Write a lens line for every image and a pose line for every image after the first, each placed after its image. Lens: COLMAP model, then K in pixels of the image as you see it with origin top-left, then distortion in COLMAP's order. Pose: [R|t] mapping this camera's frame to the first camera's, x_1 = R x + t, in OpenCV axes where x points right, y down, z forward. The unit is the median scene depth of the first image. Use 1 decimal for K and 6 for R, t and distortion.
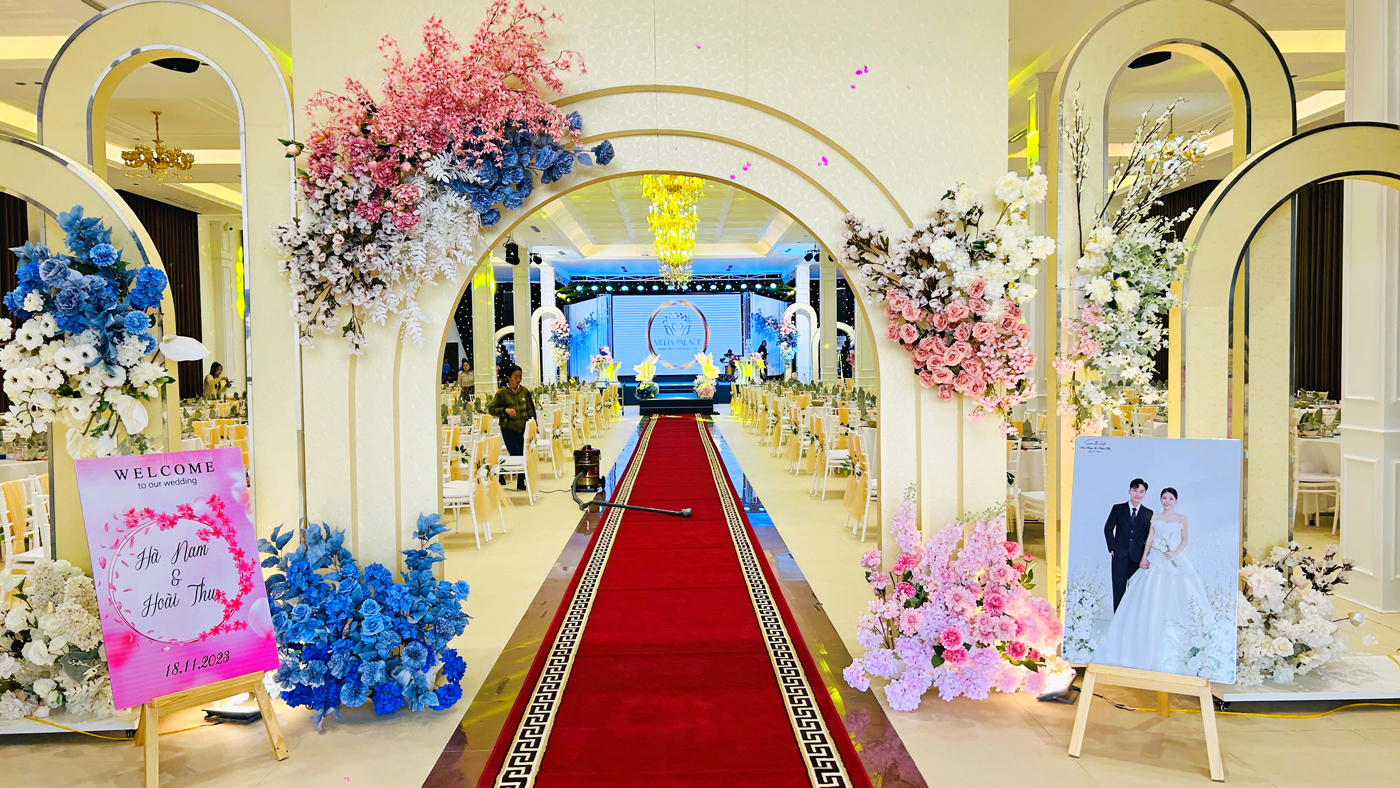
lens RADIAL K [[1040.4, 0, 693.6], [0, 1040.4, 412.2], [0, 0, 1]] dist [0.008298, 0.002981]
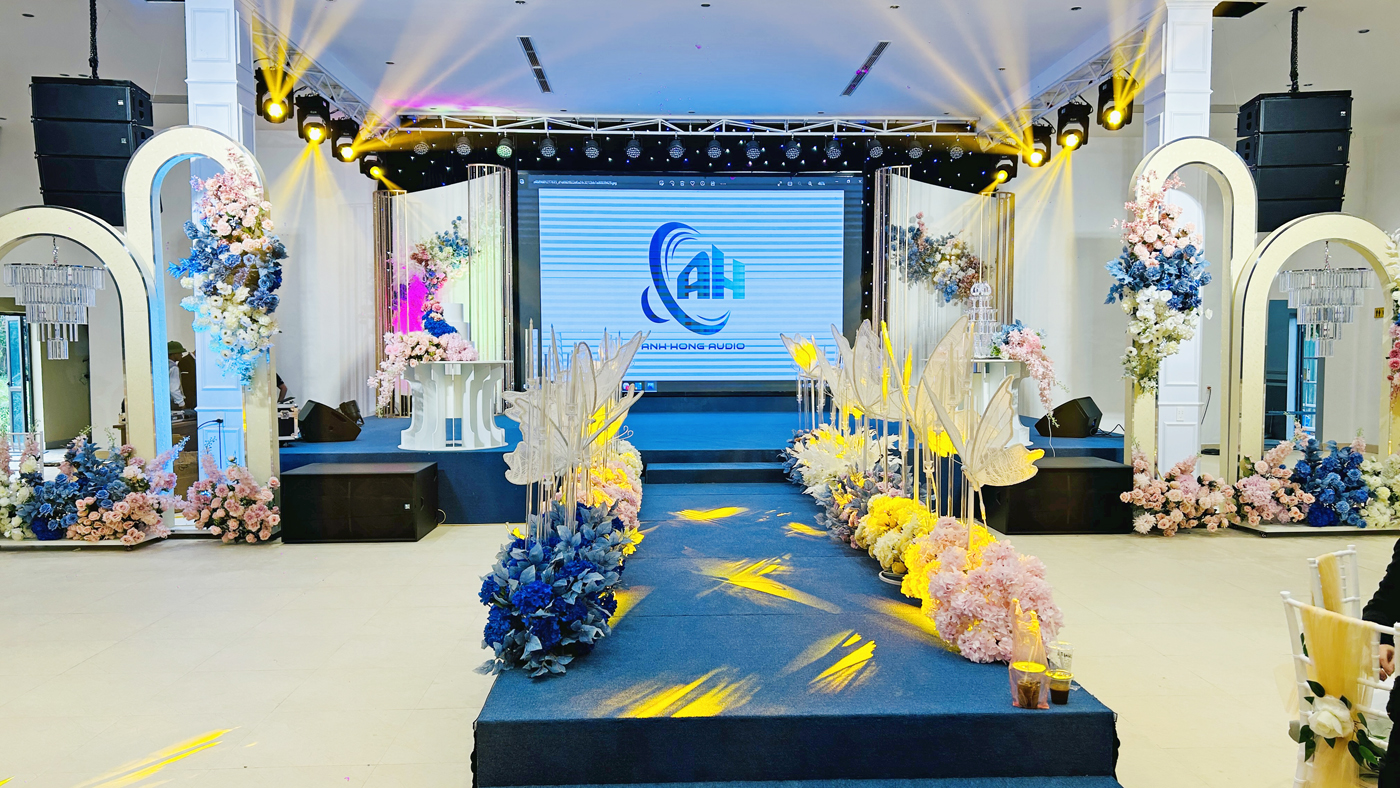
lens RADIAL K [[1049.4, 0, 703.6], [0, 1049.4, 409.5], [0, 0, 1]] dist [0.005494, -0.003690]
pose [[0.999343, 0.012496, 0.034035, -0.023915], [-0.012841, 0.999868, 0.009950, -0.034190], [-0.033906, -0.010381, 0.999371, 0.641172]]
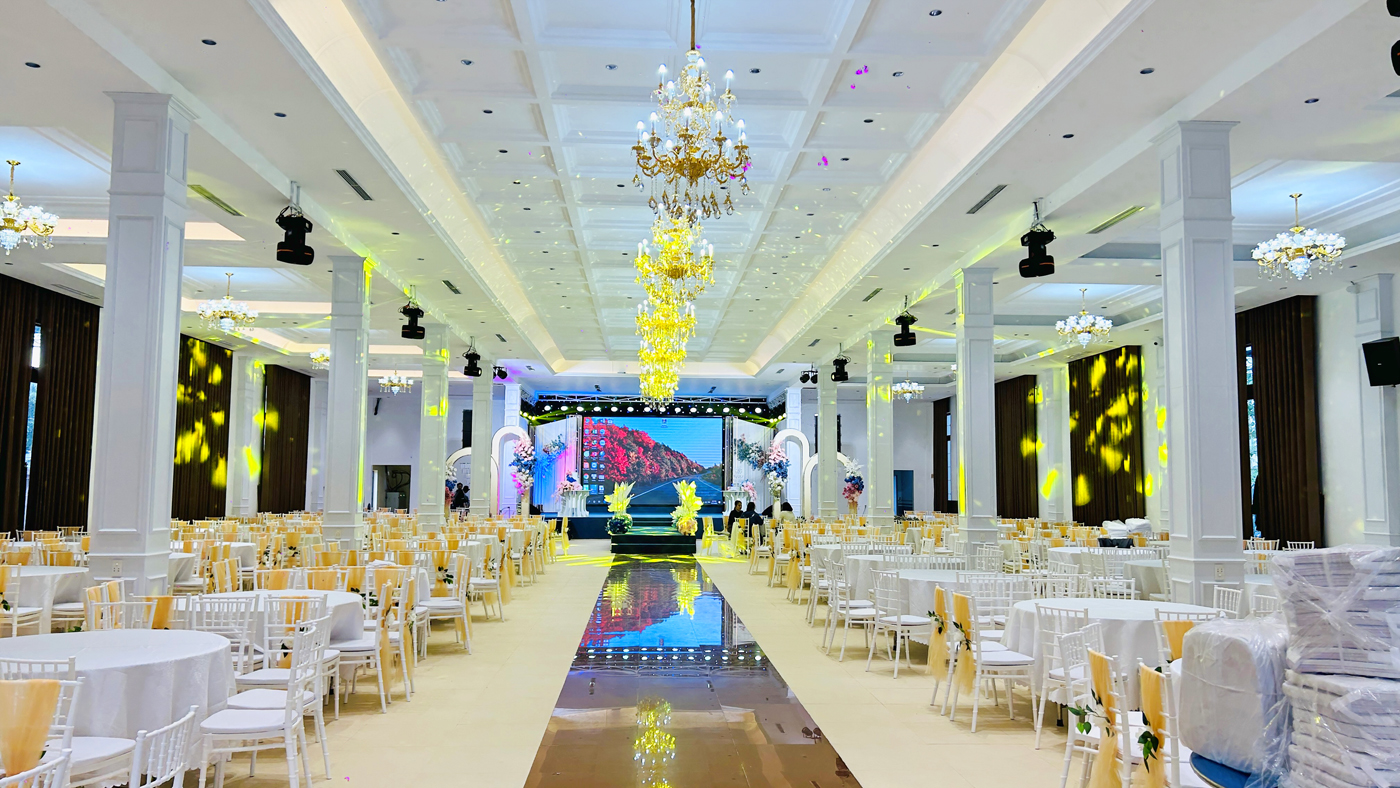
lens RADIAL K [[1040.4, 0, 693.6], [0, 1040.4, 412.2], [0, 0, 1]] dist [0.008298, 0.002981]
pose [[0.999288, 0.023988, 0.029138, -0.007750], [-0.020305, 0.992481, -0.120700, -0.007034], [-0.031814, 0.120022, 0.992261, 0.084992]]
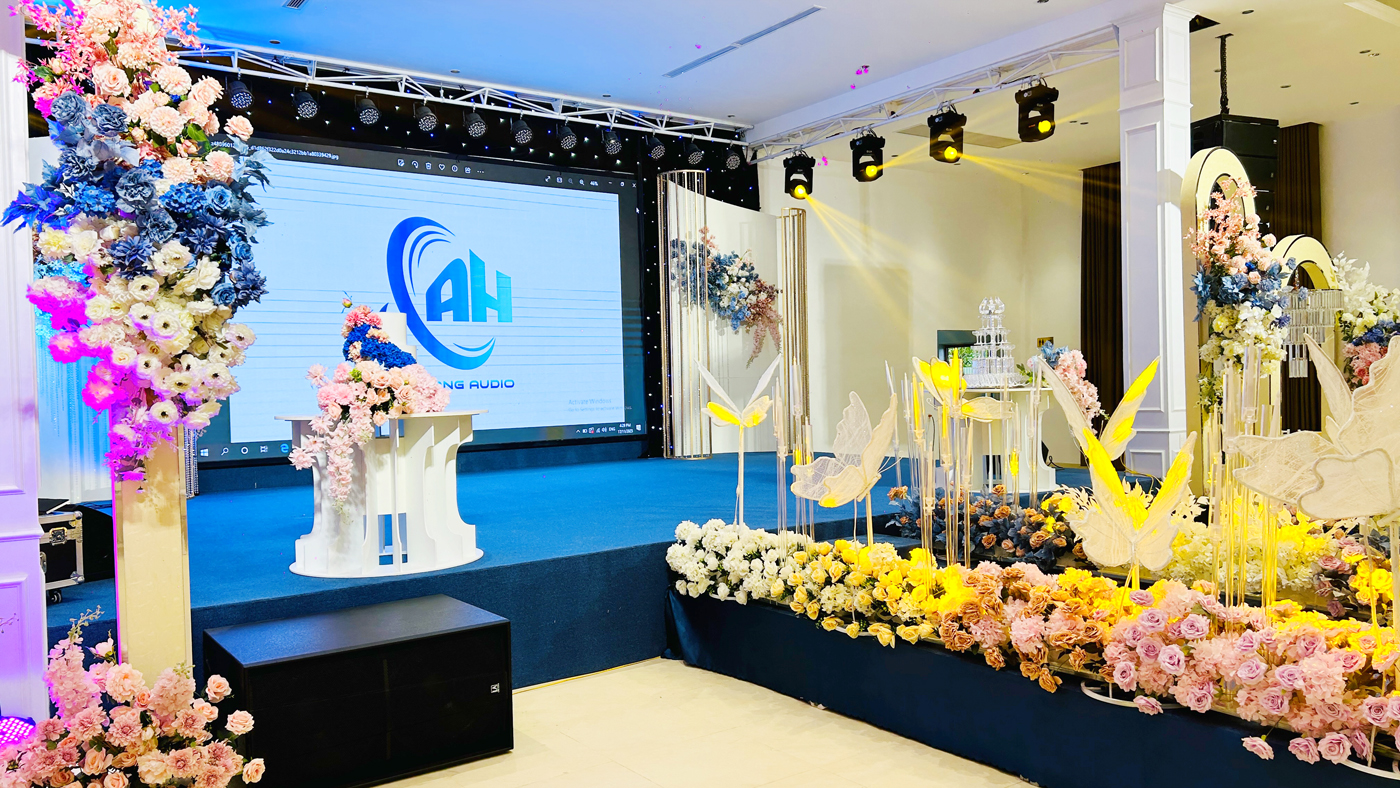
lens RADIAL K [[1040.4, 0, 693.6], [0, 1040.4, 412.2], [0, 0, 1]] dist [0.008298, 0.002981]
pose [[0.823749, -0.014481, 0.566770, -0.120811], [0.028416, 0.999472, -0.015763, -0.039358], [-0.566243, 0.029091, 0.823725, 0.751830]]
